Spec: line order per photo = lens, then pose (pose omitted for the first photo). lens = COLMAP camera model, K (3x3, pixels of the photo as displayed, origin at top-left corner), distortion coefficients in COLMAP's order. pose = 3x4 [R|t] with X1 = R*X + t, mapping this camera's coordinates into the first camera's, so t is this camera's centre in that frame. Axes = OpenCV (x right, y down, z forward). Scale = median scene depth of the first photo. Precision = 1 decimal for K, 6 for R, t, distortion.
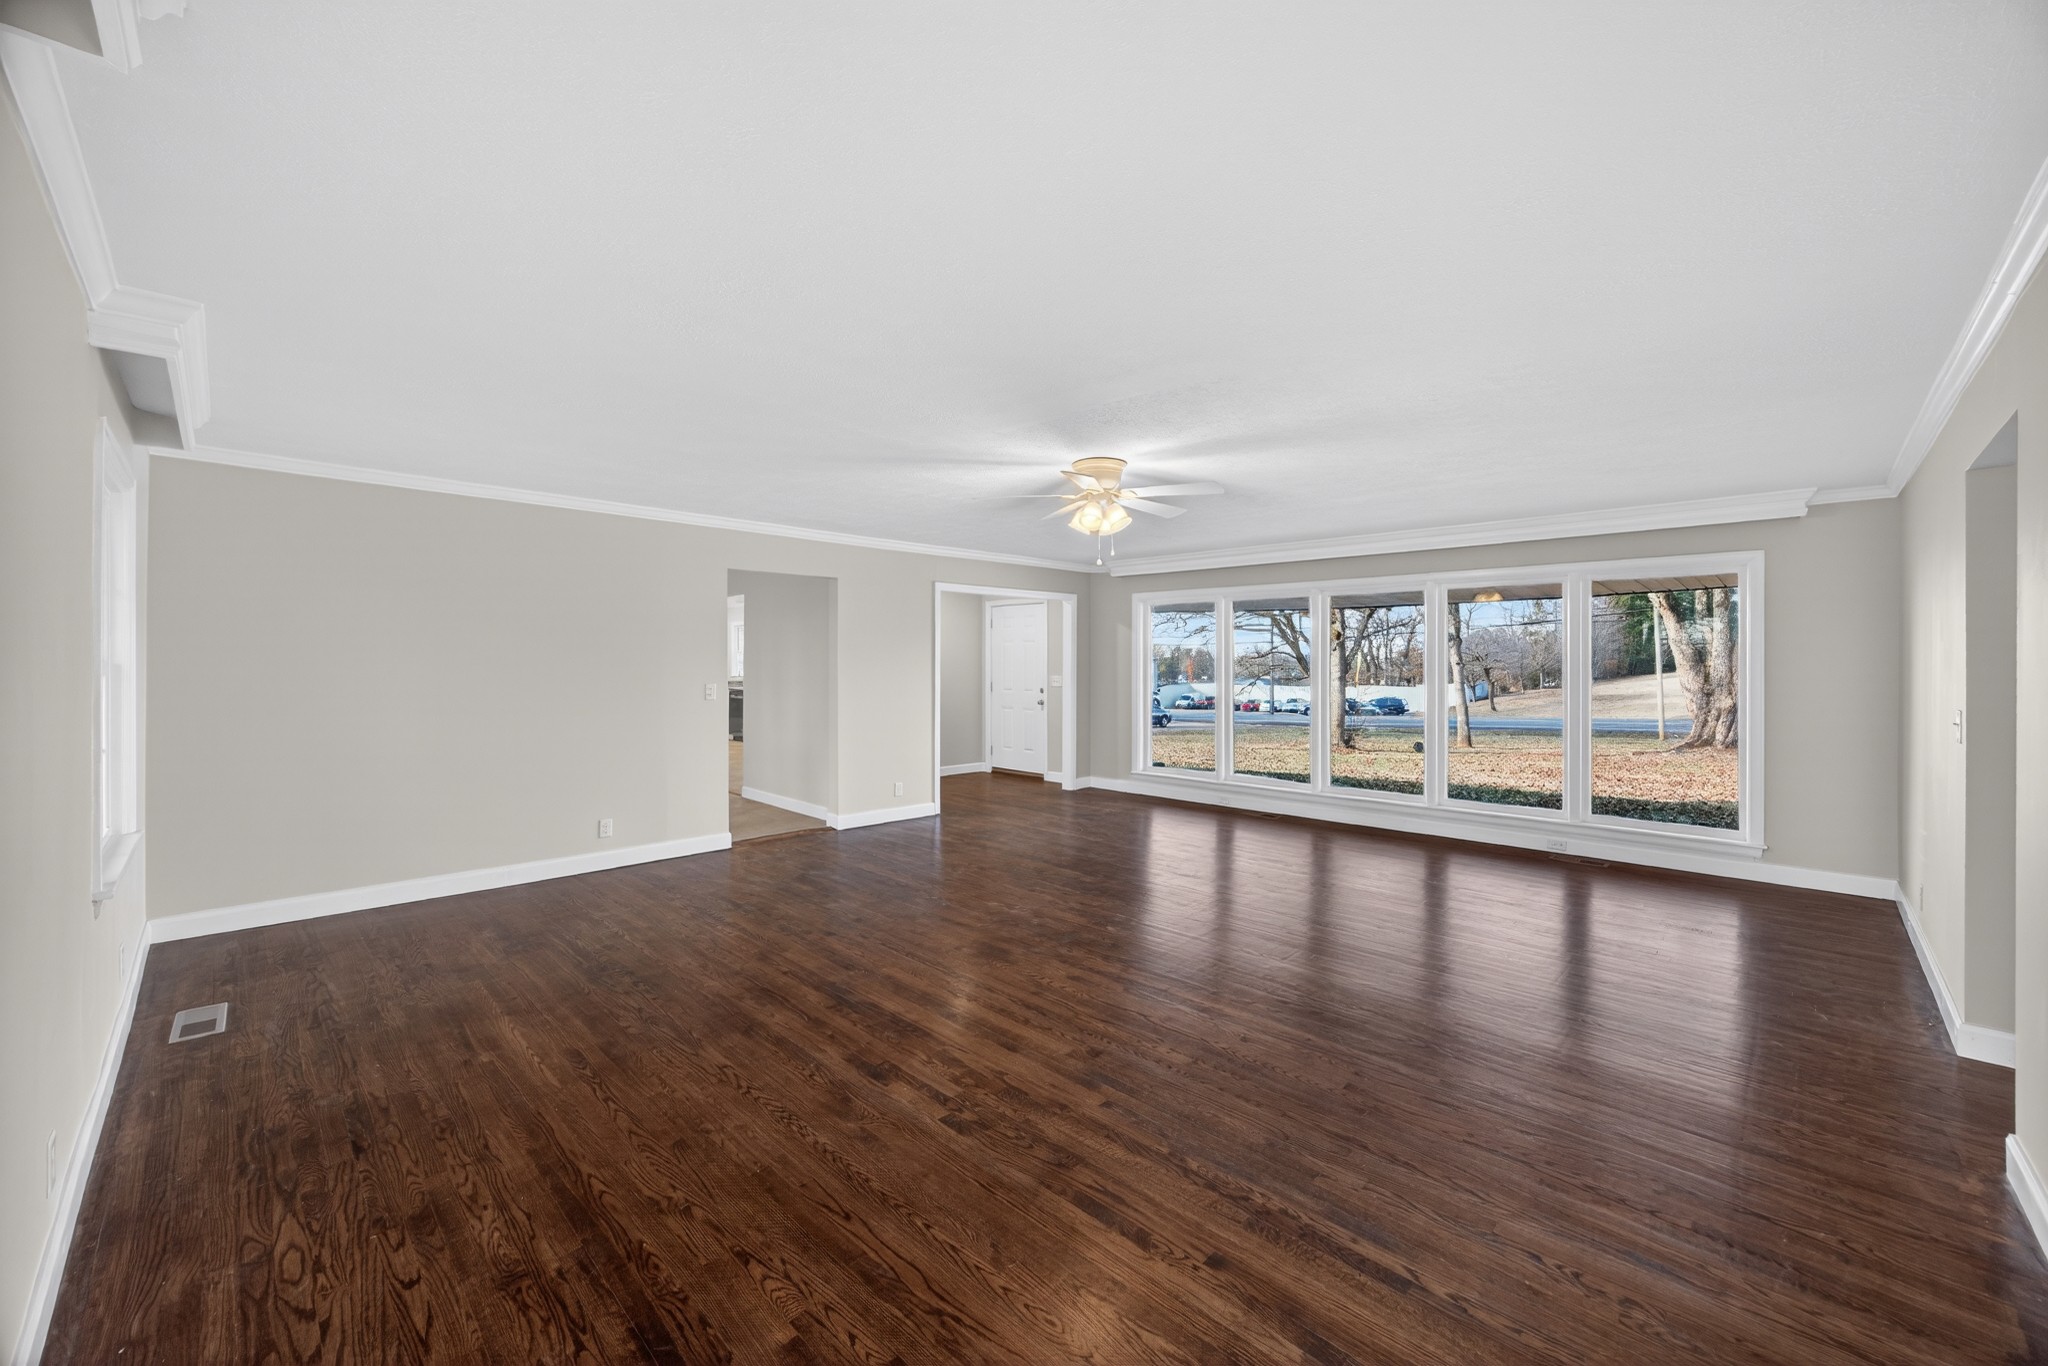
lens RADIAL K [[784.9, 0, 1049.3], [0, 784.9, 670.4], [0, 0, 1]] dist [-0.003174, -0.000122]
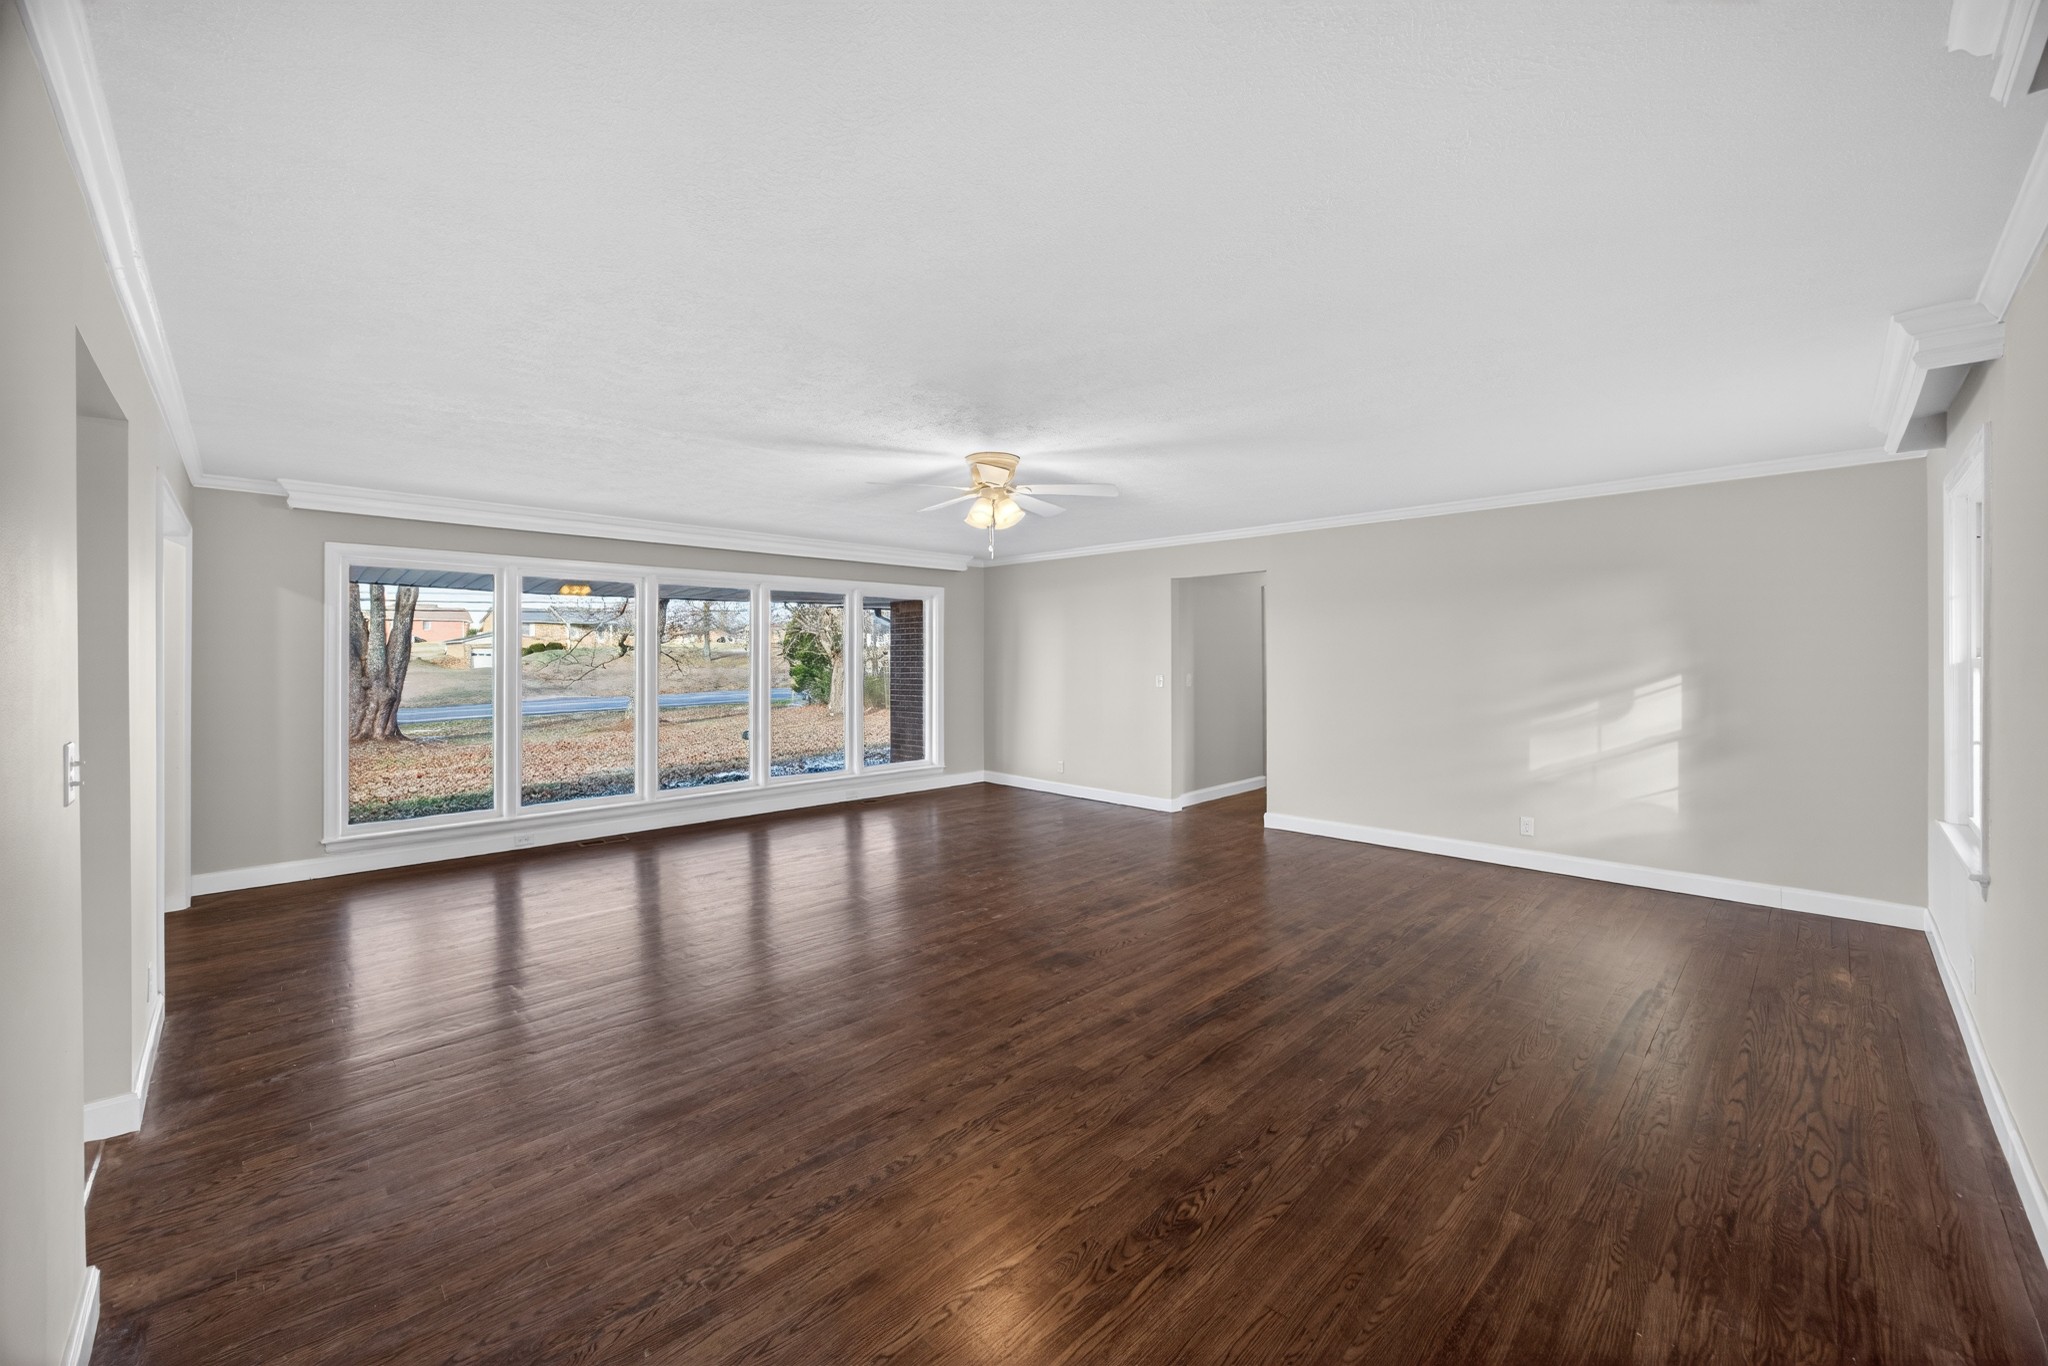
lens RADIAL K [[789.3, 0, 1026.8], [0, 789.3, 658.0], [0, 0, 1]] dist [0.000476, 0.000157]
pose [[0.031288, 0.000098, 0.999510, -0.916683], [0.007396, 0.999973, -0.000329, -0.006612], [-0.999483, 0.007402, 0.031286, 0.897631]]
